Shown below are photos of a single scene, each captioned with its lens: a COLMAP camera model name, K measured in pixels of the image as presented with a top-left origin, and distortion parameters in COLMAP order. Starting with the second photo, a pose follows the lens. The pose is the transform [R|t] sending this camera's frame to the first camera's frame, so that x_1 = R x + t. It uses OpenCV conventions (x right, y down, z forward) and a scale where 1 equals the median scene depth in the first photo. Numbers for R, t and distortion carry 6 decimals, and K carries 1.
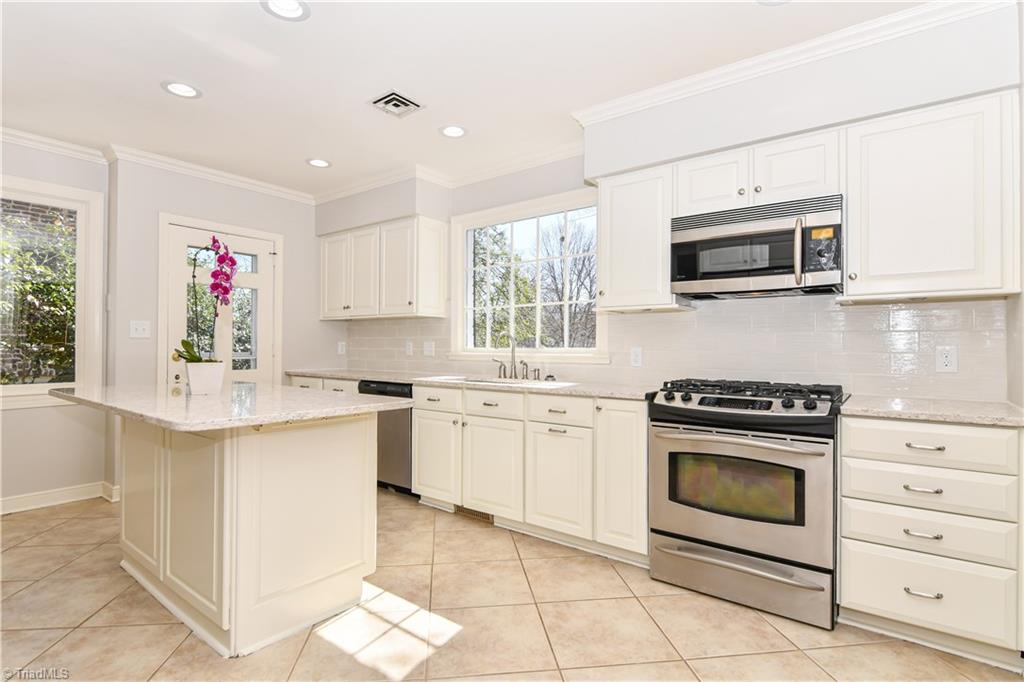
lens RADIAL K [[504.3, 0, 510.2], [0, 504.3, 345.9], [0, 0, 1]] dist [-0.000431, -0.000141]
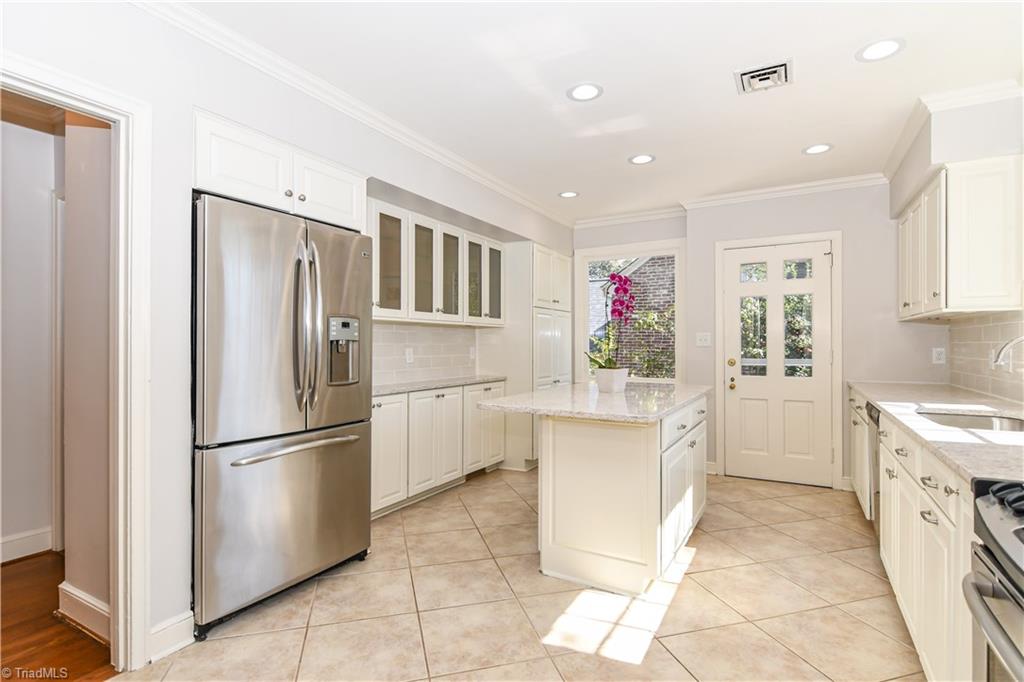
lens RADIAL K [[504.3, 0, 510.6], [0, 504.3, 341.1], [0, 0, 1]] dist [-0.000431, -0.000141]
pose [[0.144111, -0.012844, -0.989478, 0.543838], [0.005546, 0.999911, -0.012172, -0.020042], [0.989546, -0.003733, 0.144170, 0.428607]]
